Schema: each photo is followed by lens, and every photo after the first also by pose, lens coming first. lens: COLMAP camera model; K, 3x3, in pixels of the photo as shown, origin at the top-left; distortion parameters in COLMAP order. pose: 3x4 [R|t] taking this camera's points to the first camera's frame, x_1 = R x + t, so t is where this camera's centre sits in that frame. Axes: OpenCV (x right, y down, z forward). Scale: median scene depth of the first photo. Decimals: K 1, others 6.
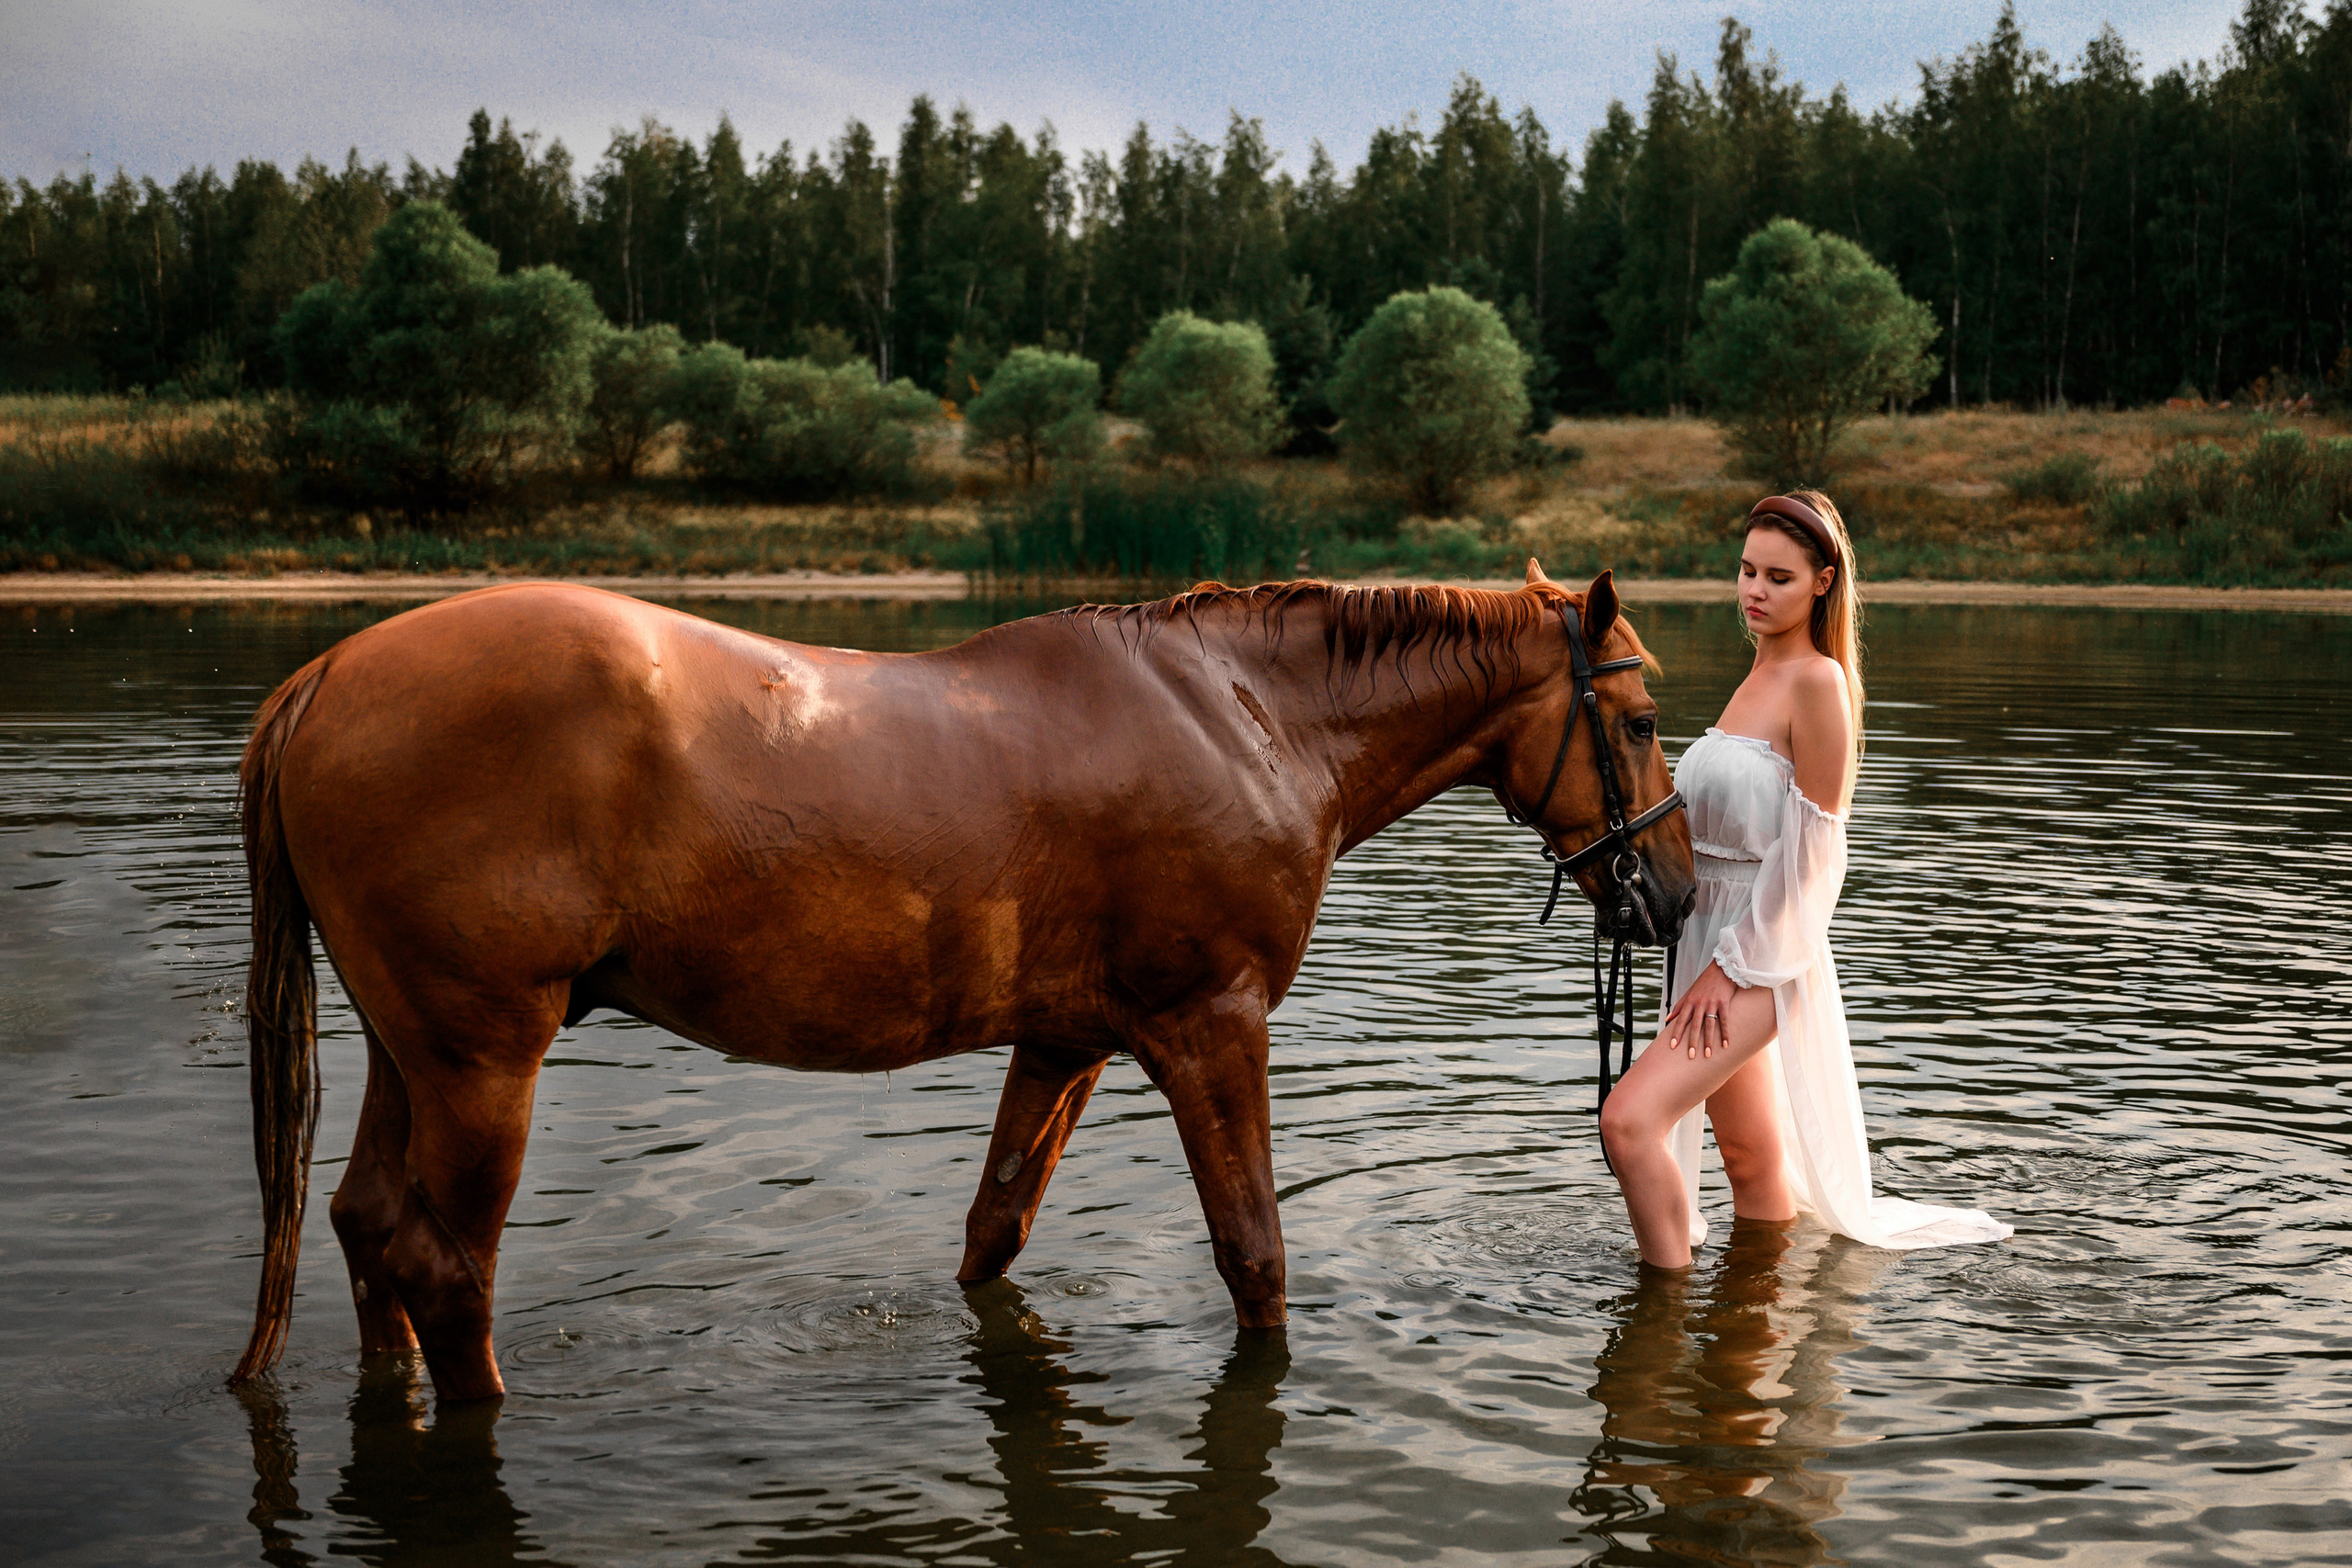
lens RADIAL K [[2896.4, 0, 1306.4], [0, 2896.4, 726.7], [0, 0, 1]] dist [-0.009477, 0.032826]
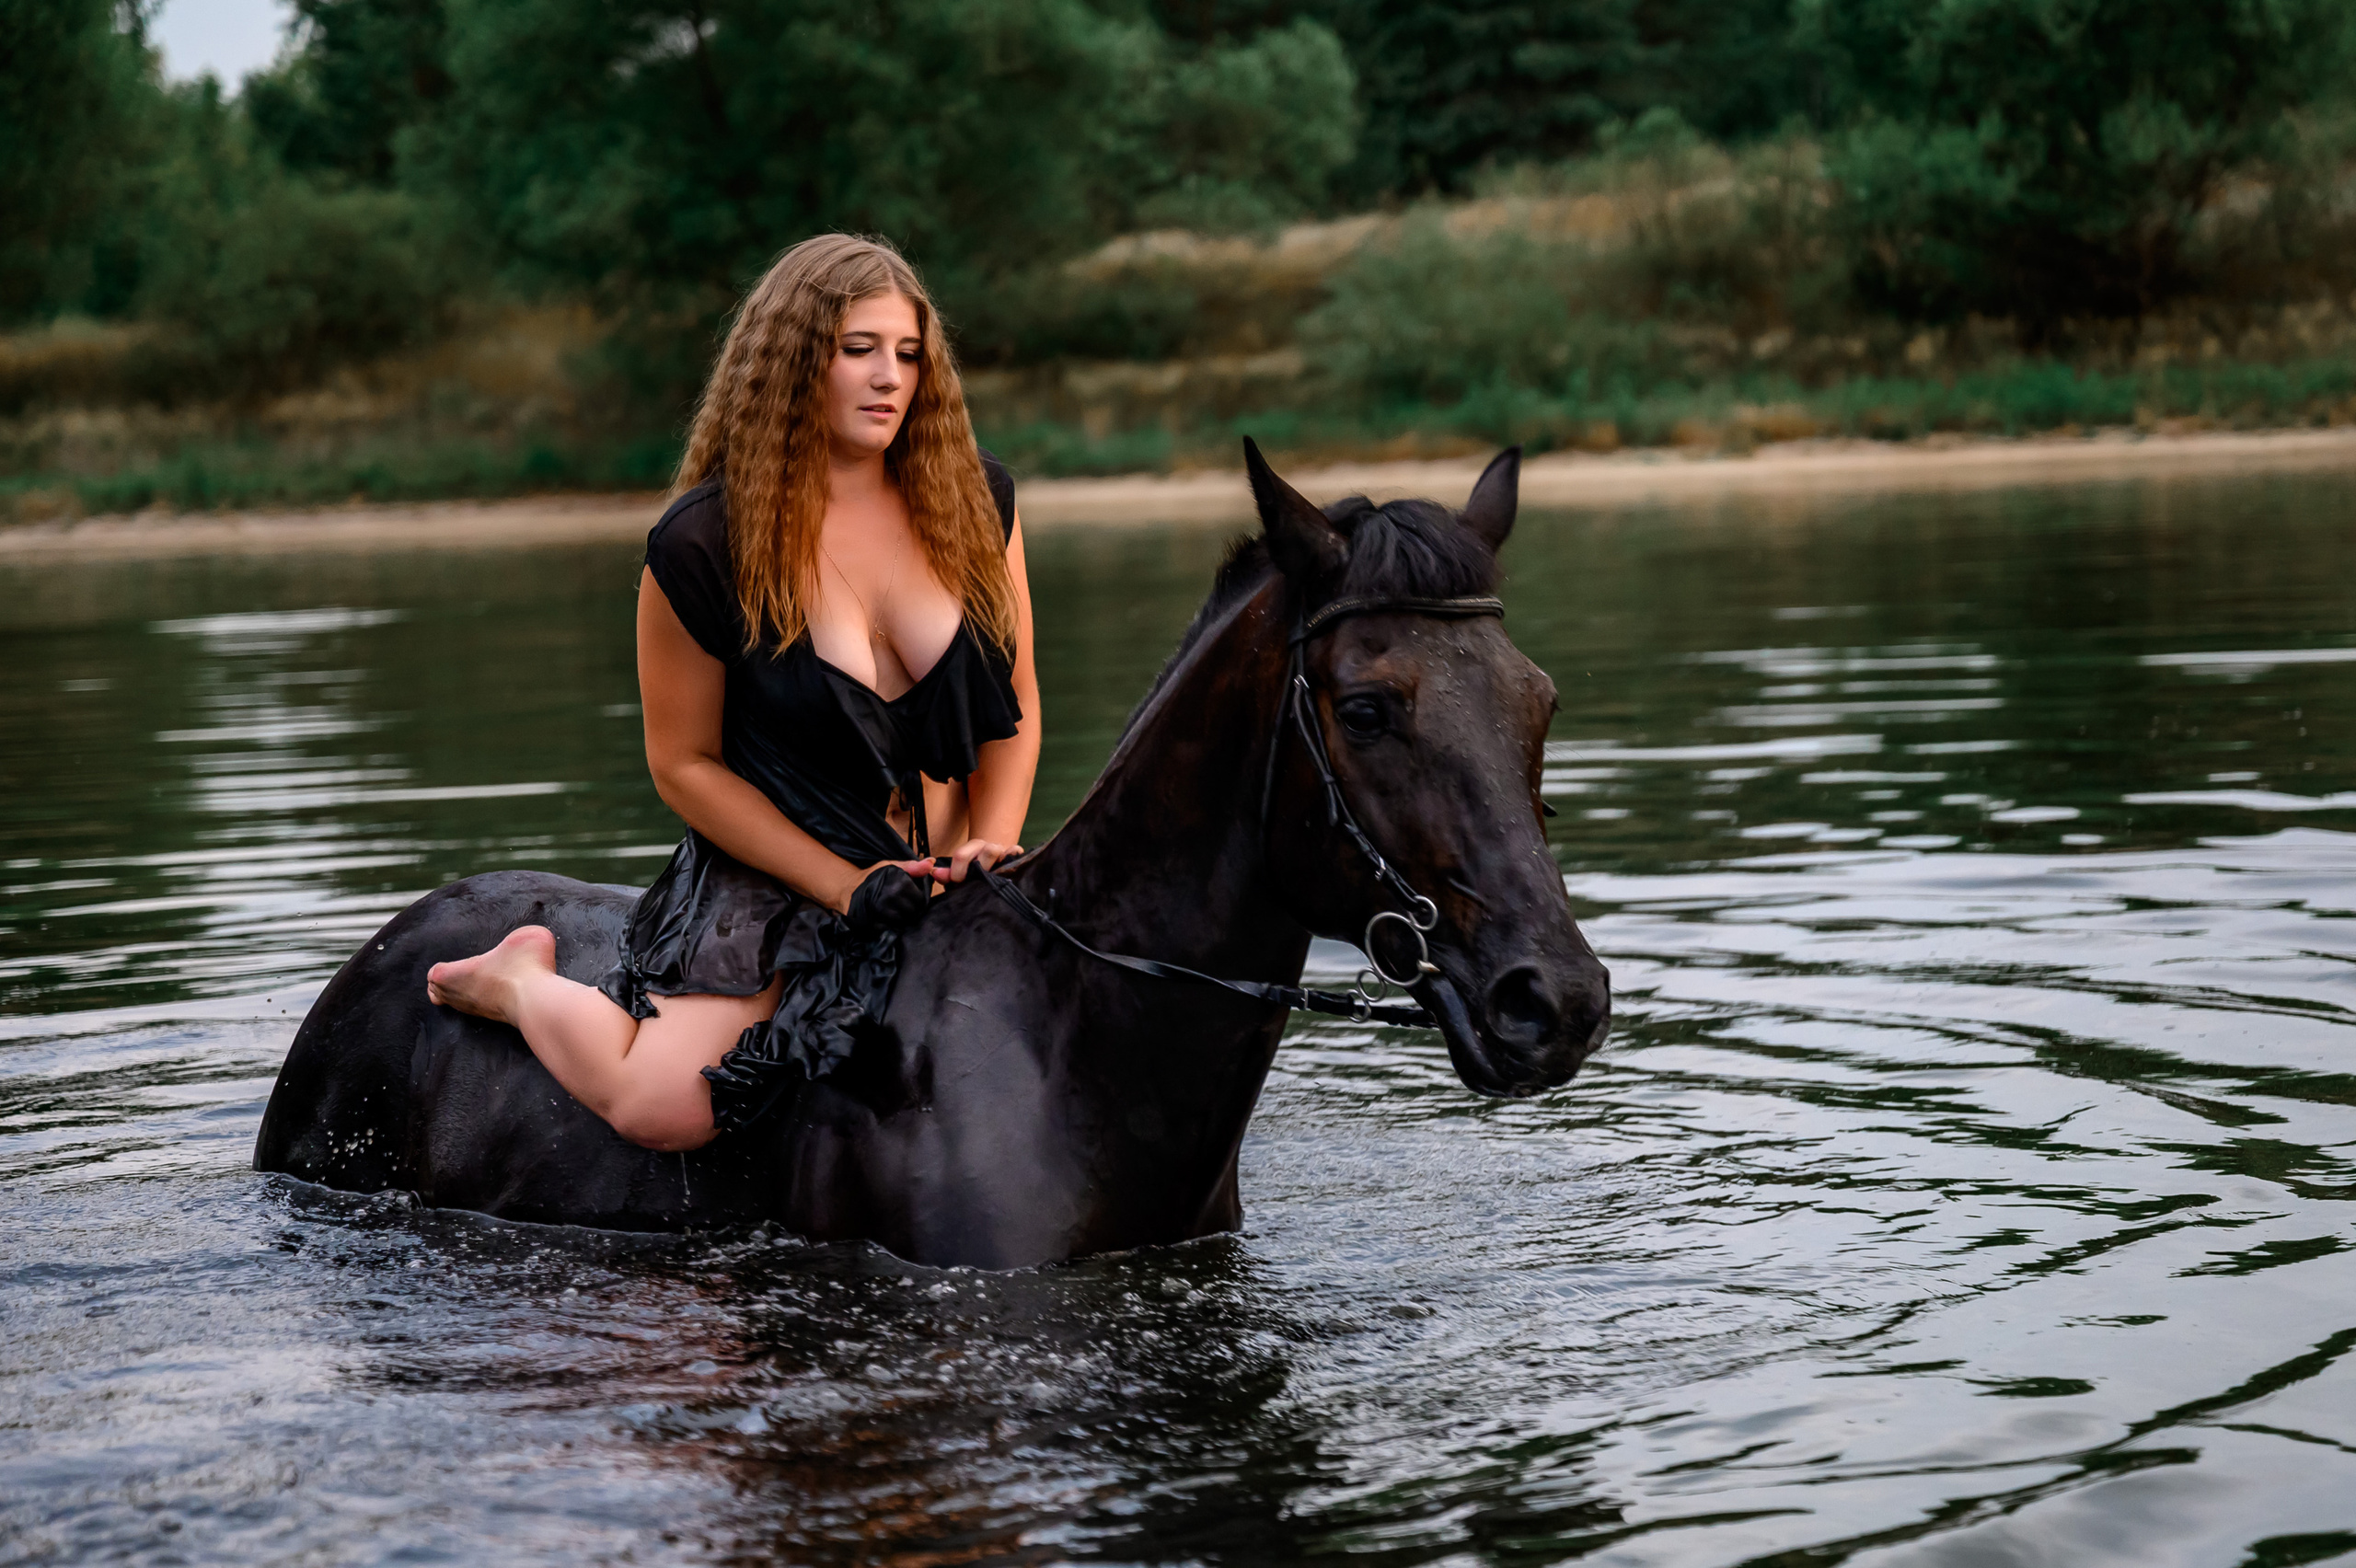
lens RADIAL K [[5507.7, 0, 1405.4], [0, 5507.7, 779.7], [0, 0, 1]] dist [-0.001342, 0.360564]
pose [[0.805898, -0.004569, -0.592036, 0.179724], [0.012202, 0.999886, 0.008893, -0.000618], [0.591928, -0.014391, 0.805862, 0.107905]]
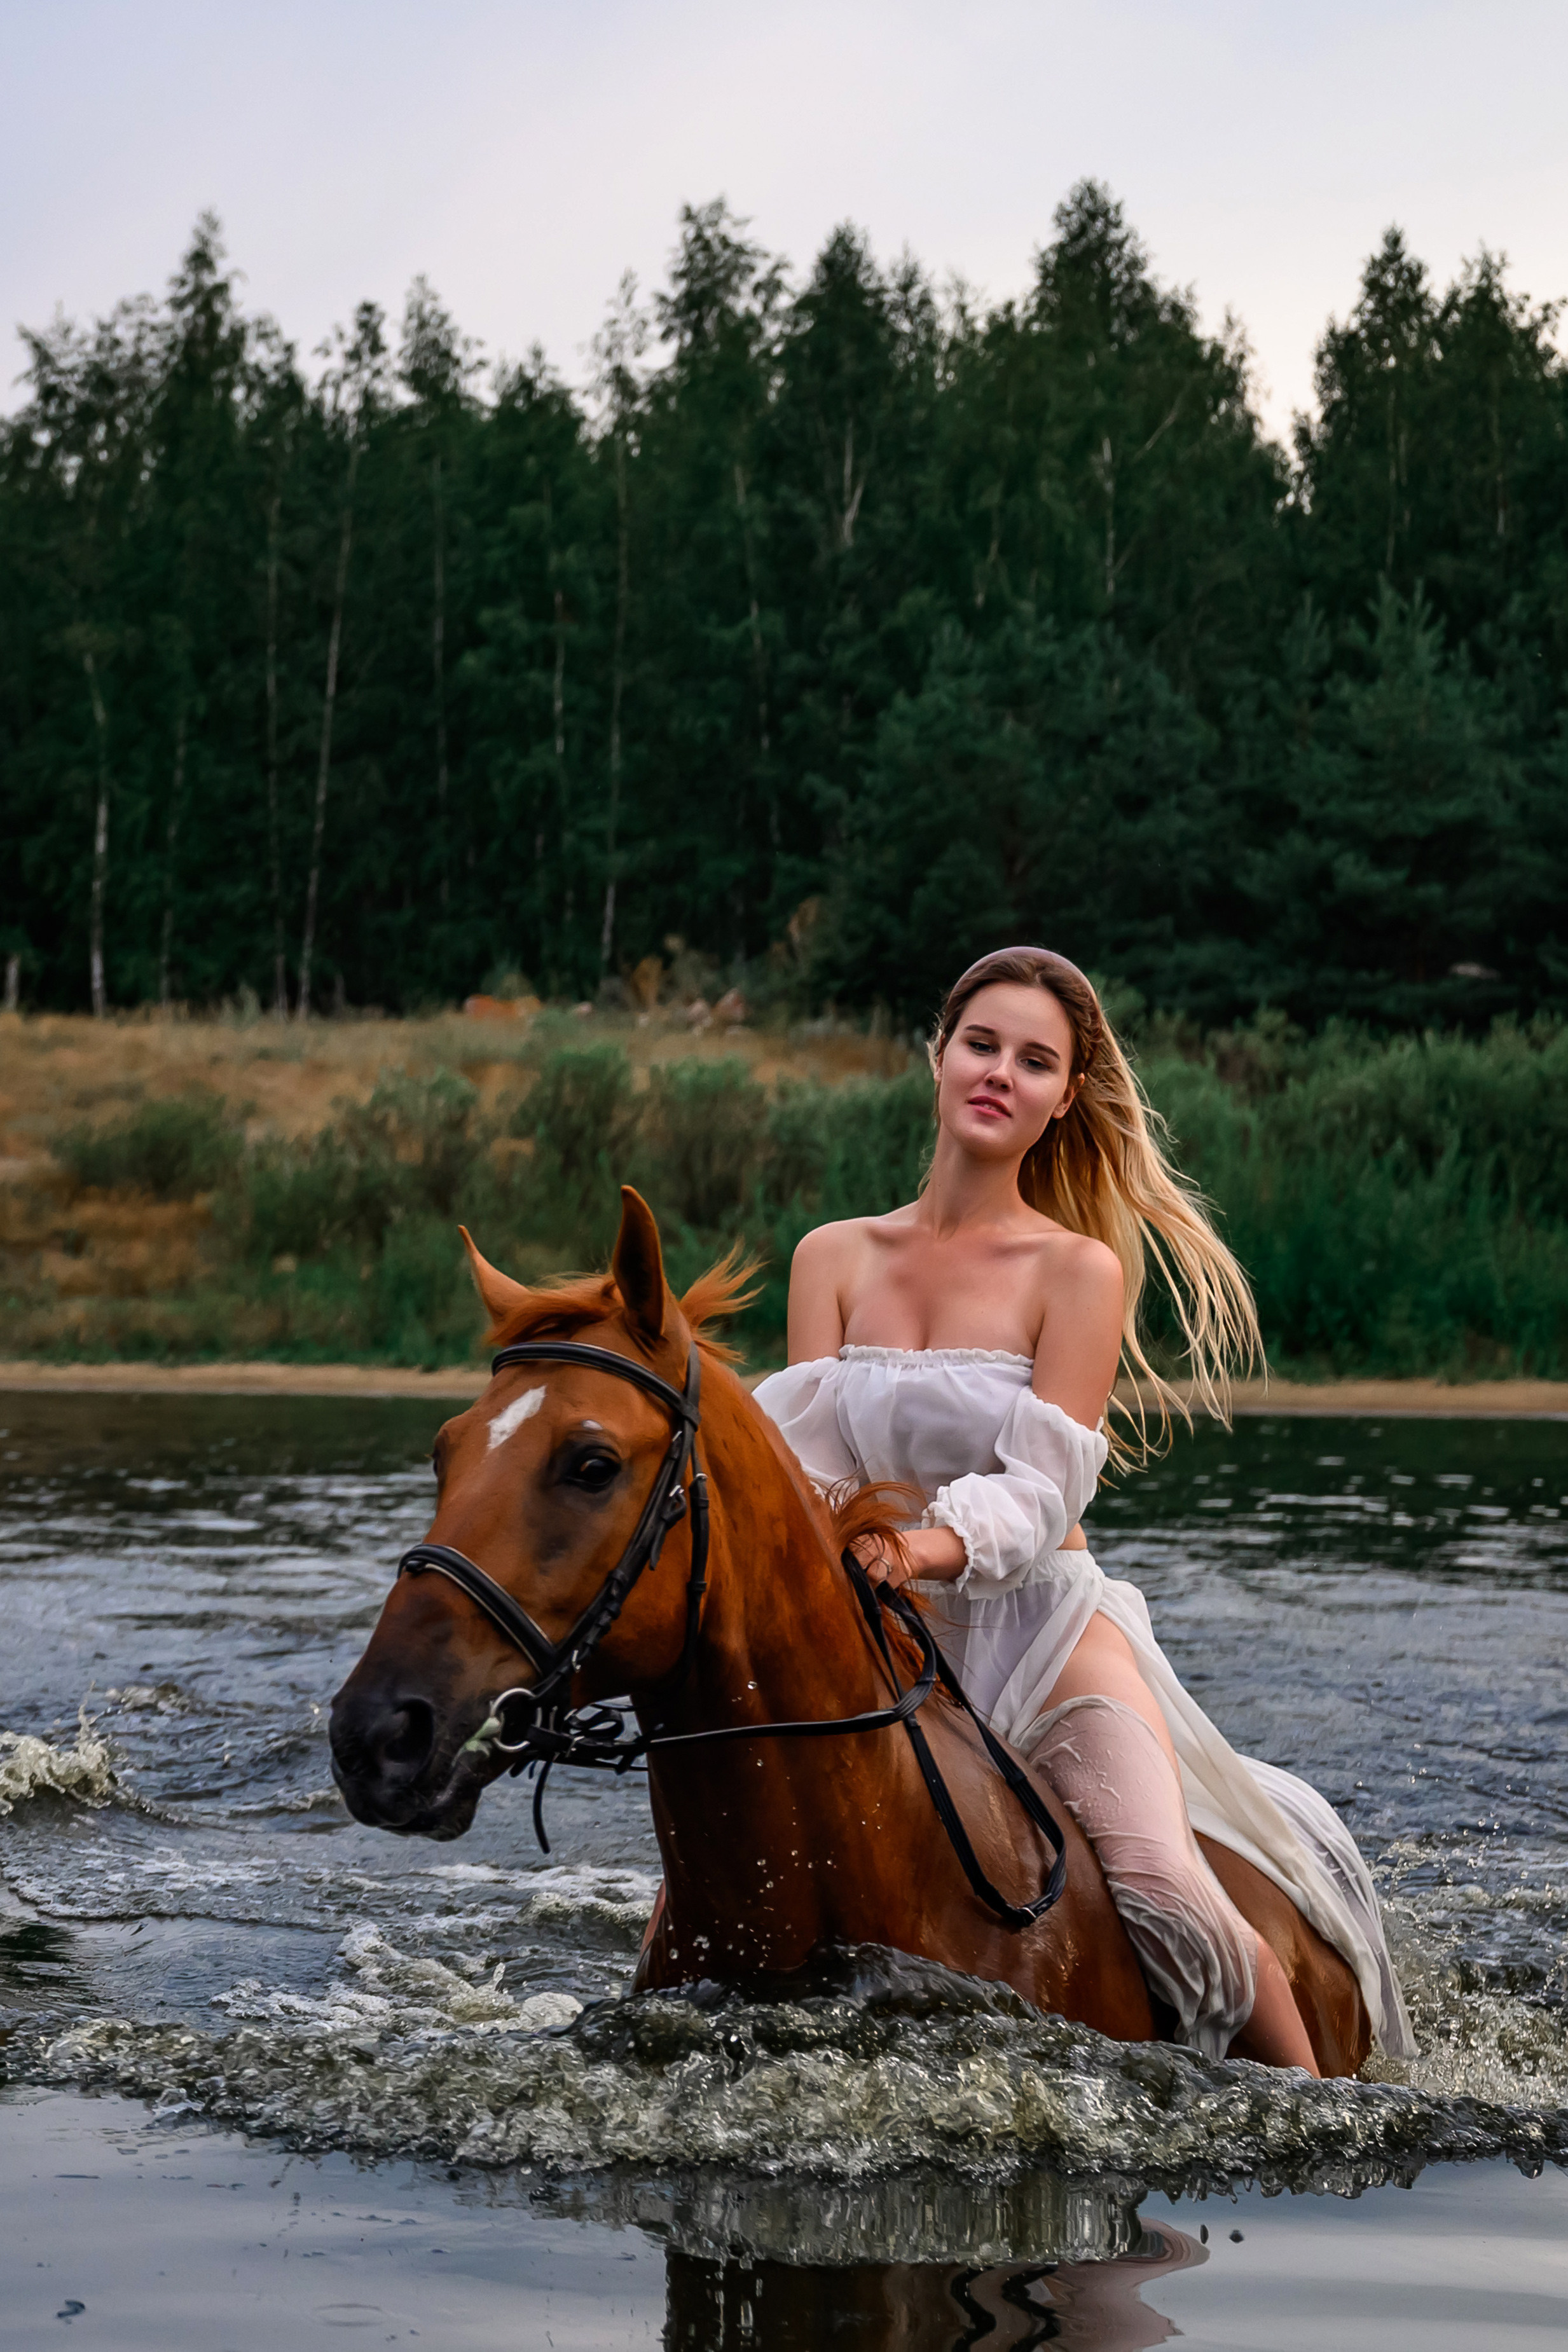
lens RADIAL K [[5498.7, 0, 335.3], [0, 5498.7, 1172.4], [0, 0, 1]] dist [-0.001342, 0.360564]
pose [[0.978511, 0.008949, 0.206000, 0.103139], [0.009309, 0.996122, -0.087491, -0.001413], [-0.205985, 0.087528, 0.974633, 0.111813]]
